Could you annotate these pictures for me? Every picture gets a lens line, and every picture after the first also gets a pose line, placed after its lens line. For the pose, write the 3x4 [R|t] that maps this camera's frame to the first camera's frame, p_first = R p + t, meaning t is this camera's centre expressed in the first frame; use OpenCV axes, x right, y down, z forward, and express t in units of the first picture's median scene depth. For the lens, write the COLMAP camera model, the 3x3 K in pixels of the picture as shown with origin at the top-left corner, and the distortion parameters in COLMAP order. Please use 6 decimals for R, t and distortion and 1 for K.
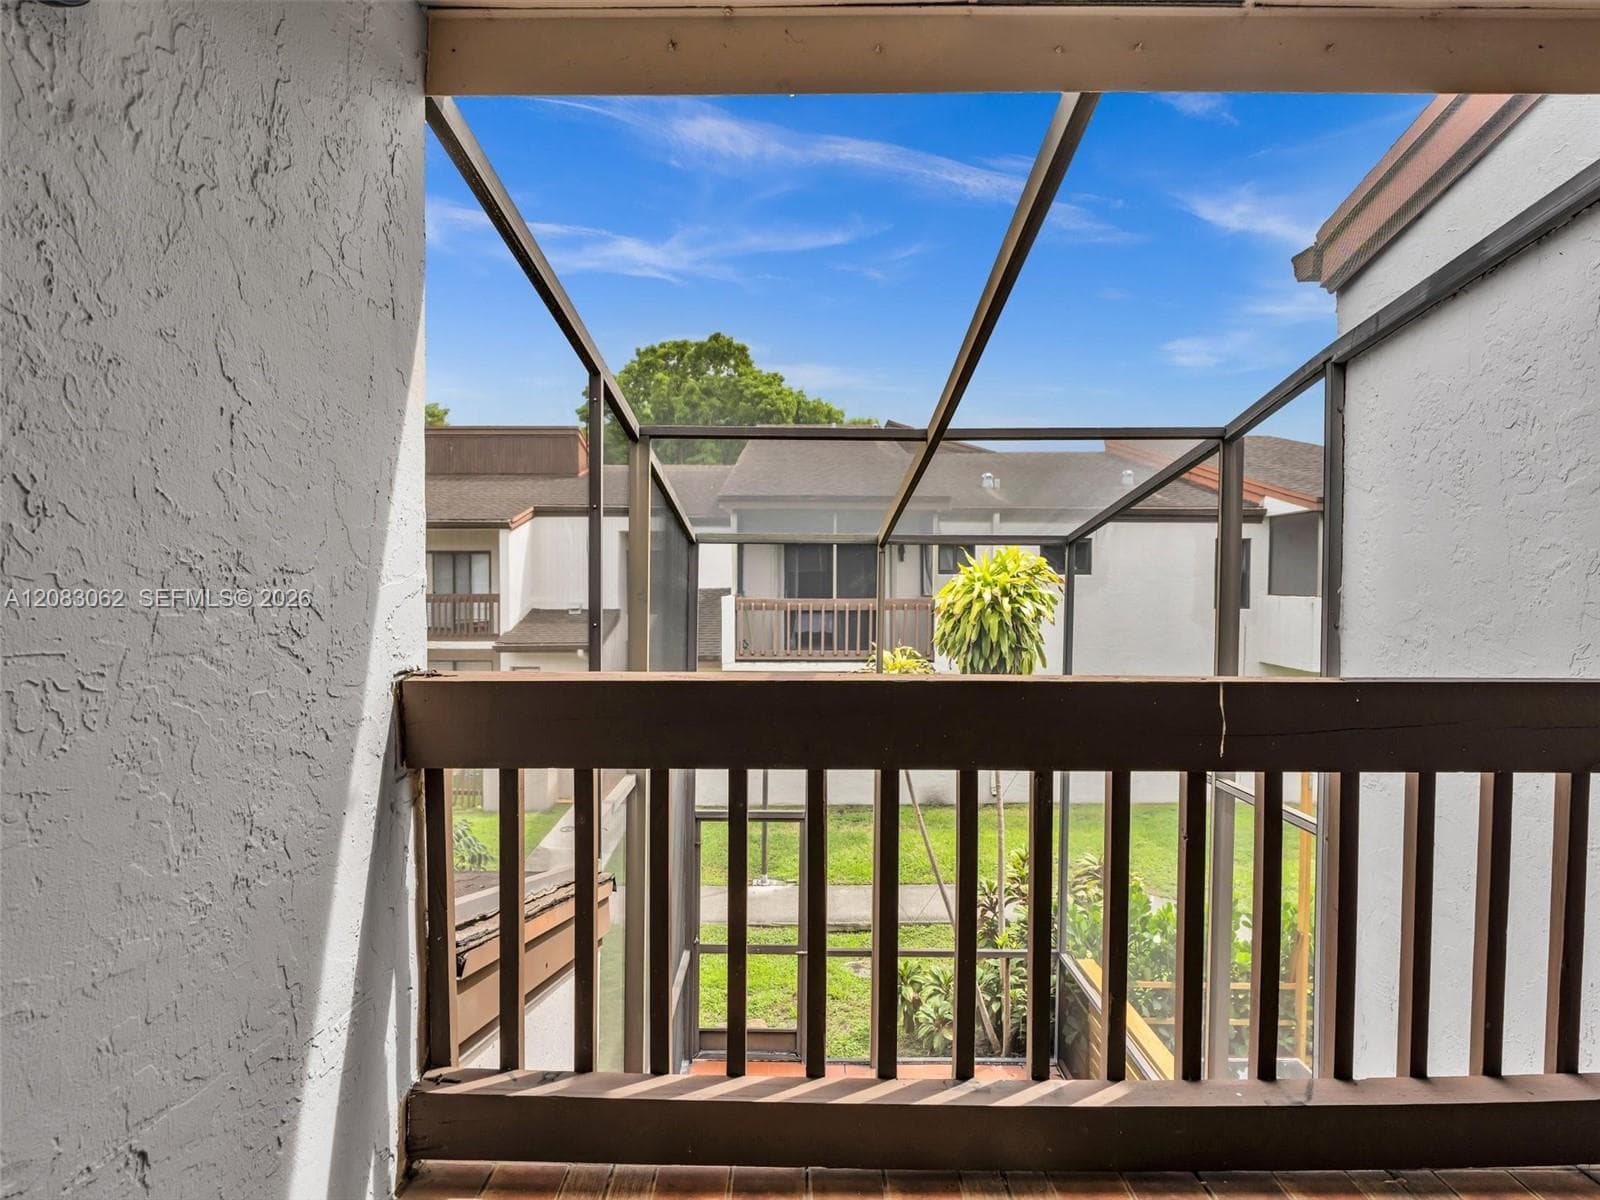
lens RADIAL K [[810.5, 0, 792.9], [0, 810.5, 598.3], [0, 0, 1]] dist [-0.006412, 0.002082]
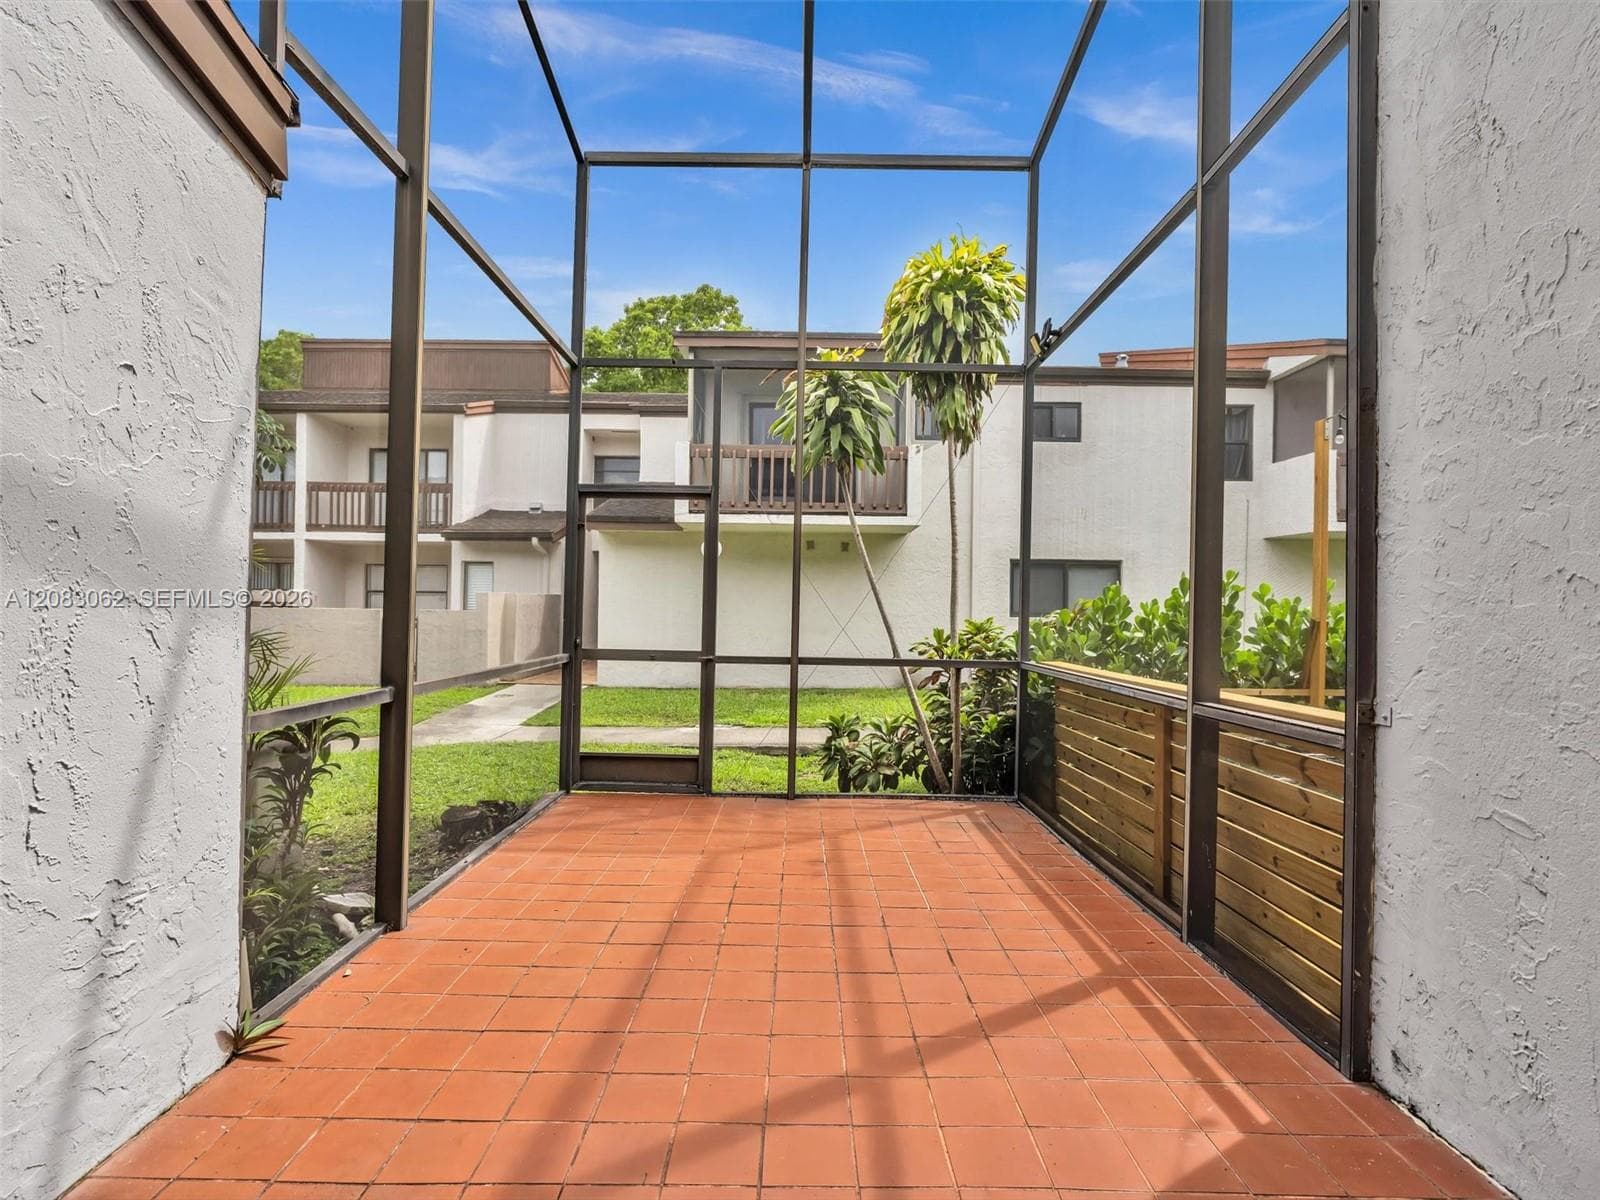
lens RADIAL K [[810.5, 0, 789.5], [0, 810.5, 594.9], [0, 0, 1]] dist [-0.006412, 0.002082]
pose [[0.999889, 0.012726, -0.007728, 0.090480], [-0.012979, 0.999353, -0.033553, 0.356650], [0.007296, 0.033650, 0.999407, 0.157637]]
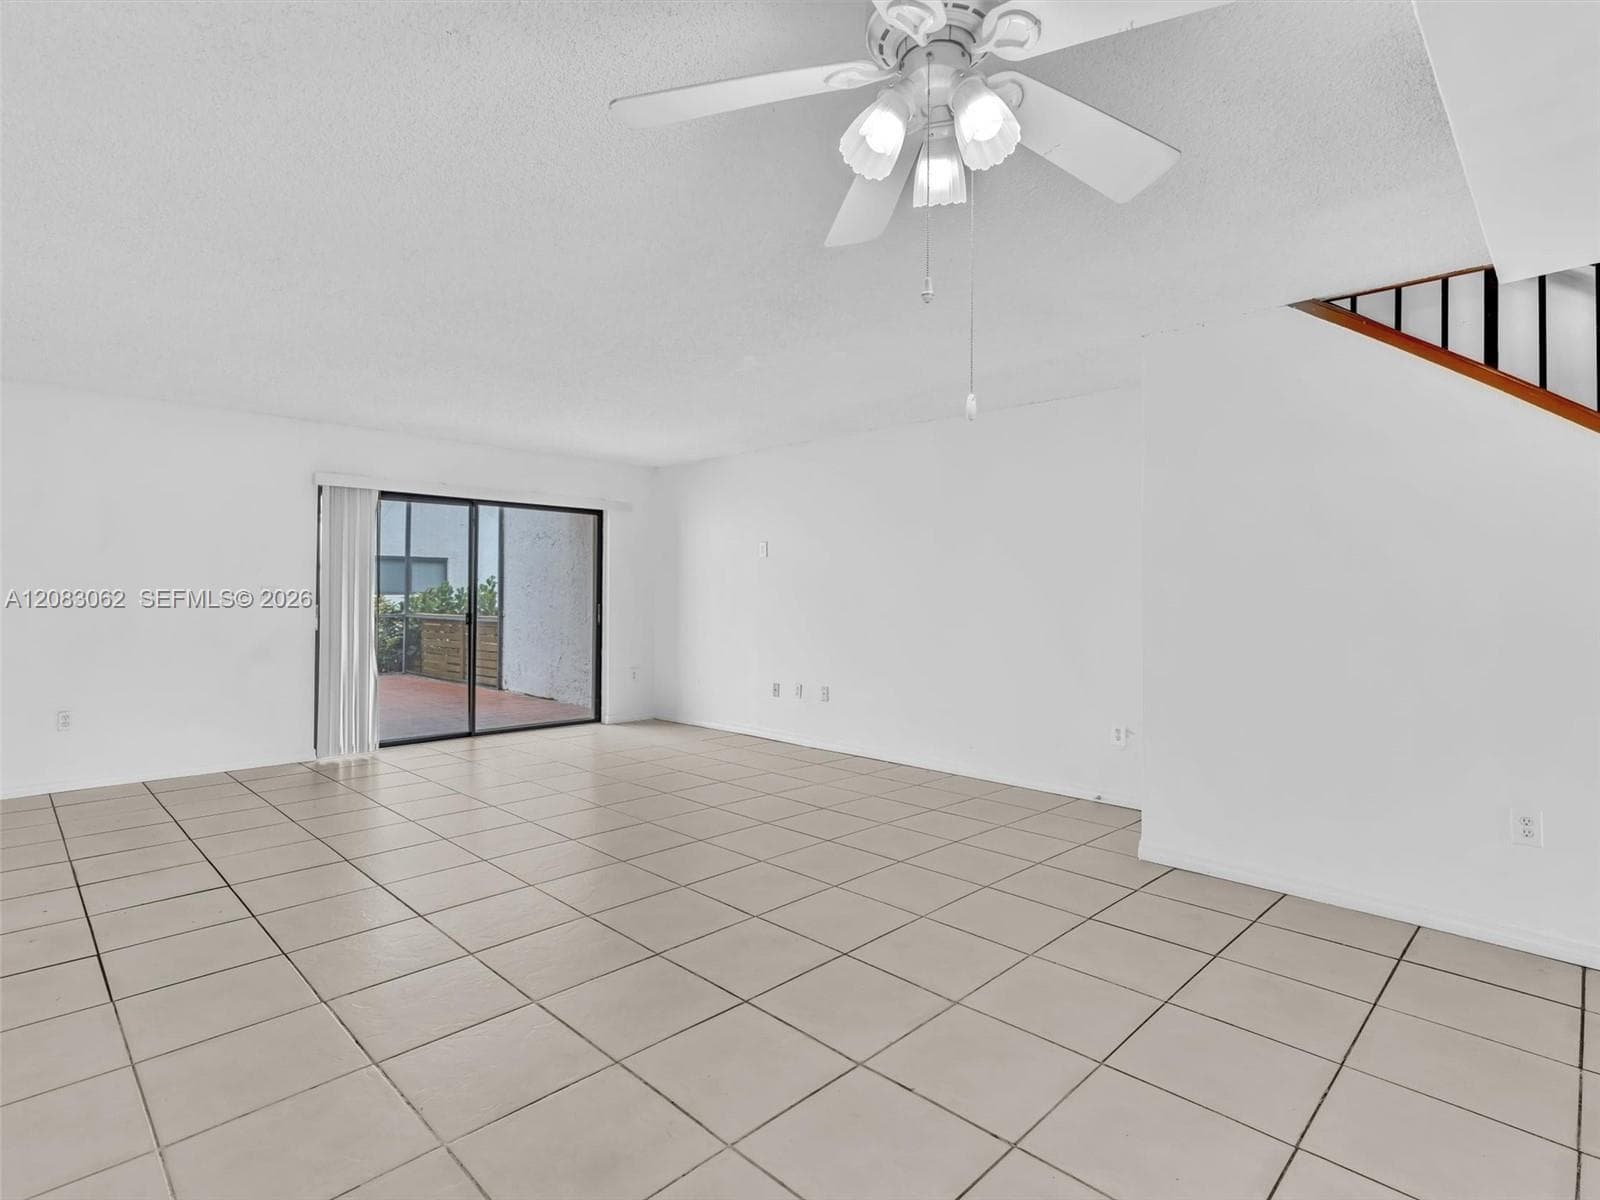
lens RADIAL K [[810.5, 0, 796.8], [0, 810.5, 583.9], [0, 0, 1]] dist [-0.006412, 0.002082]
pose [[0.703095, 0.010588, 0.711017, -0.337355], [0.006890, 0.999741, -0.021701, 0.368861], [-0.711063, 0.020157, 0.702840, -0.889539]]
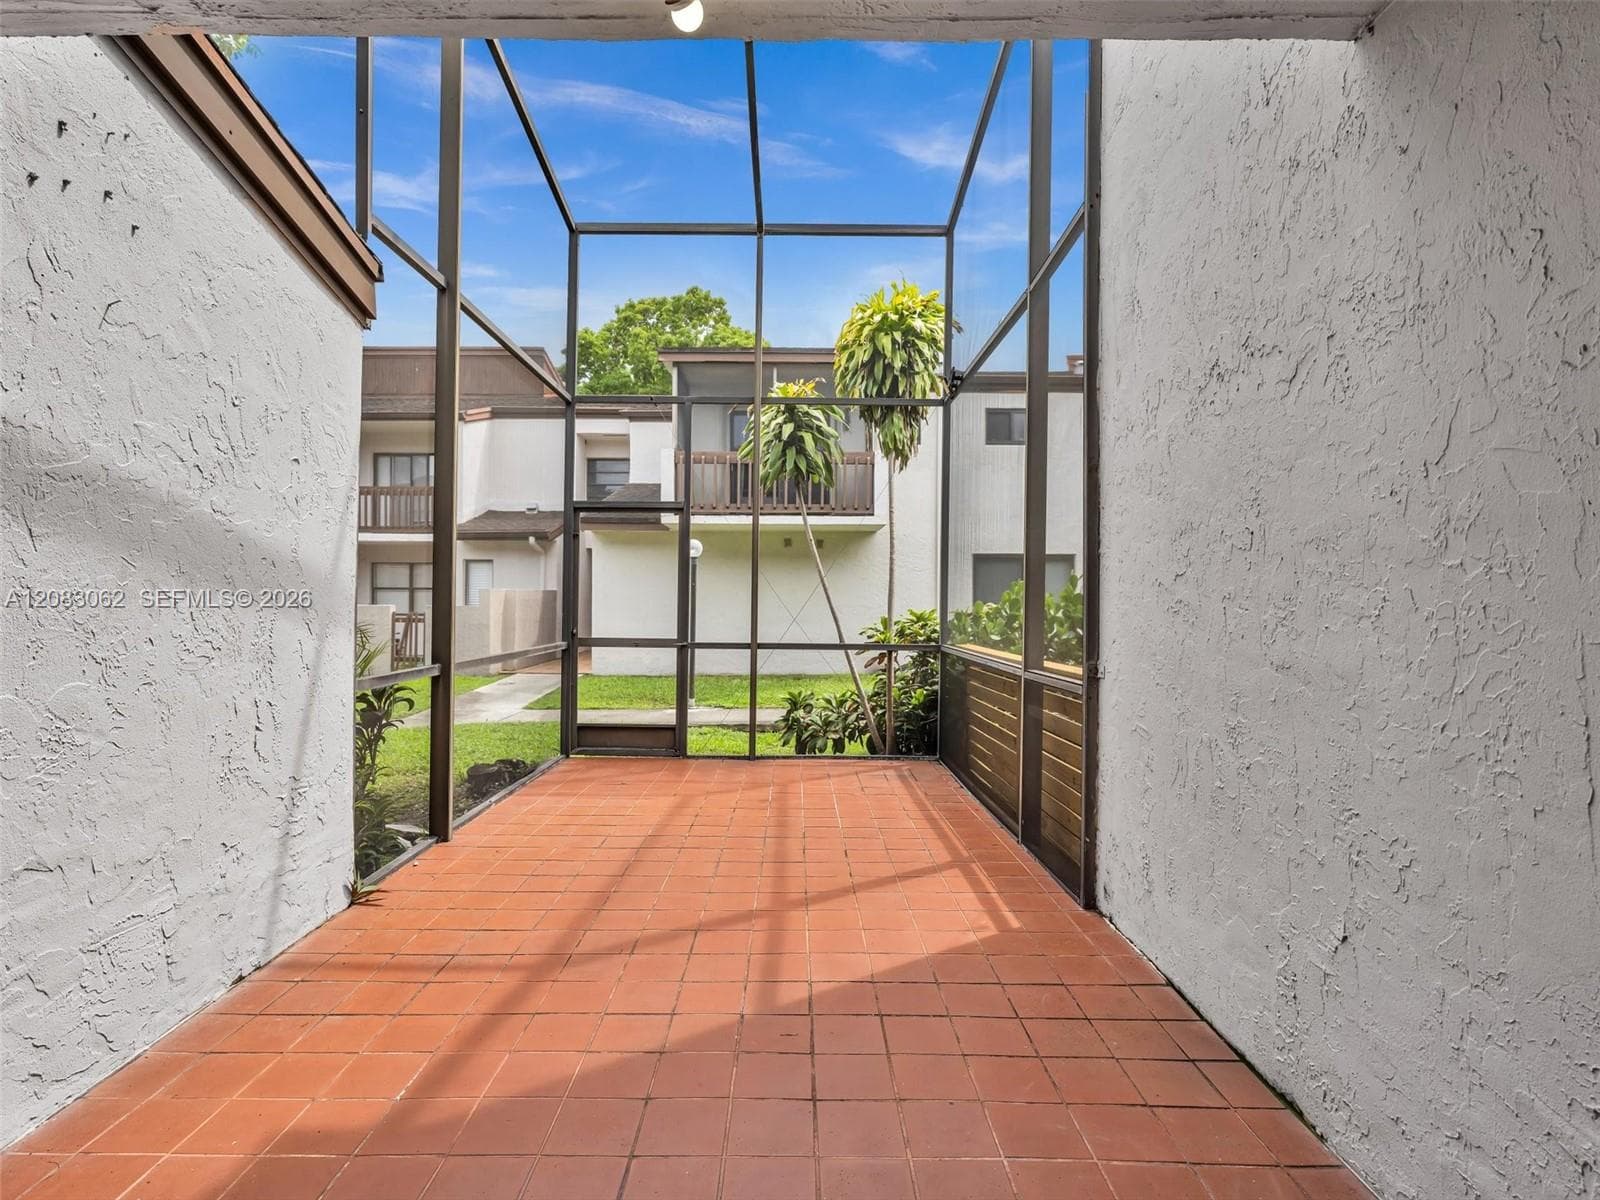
lens RADIAL K [[810.5, 0, 794.9], [0, 810.5, 597.2], [0, 0, 1]] dist [-0.006412, 0.002082]
pose [[0.999980, 0.004211, 0.004806, 0.129374], [-0.004110, 0.999777, -0.020694, 0.356392], [-0.004892, 0.020673, 0.999774, 0.005832]]
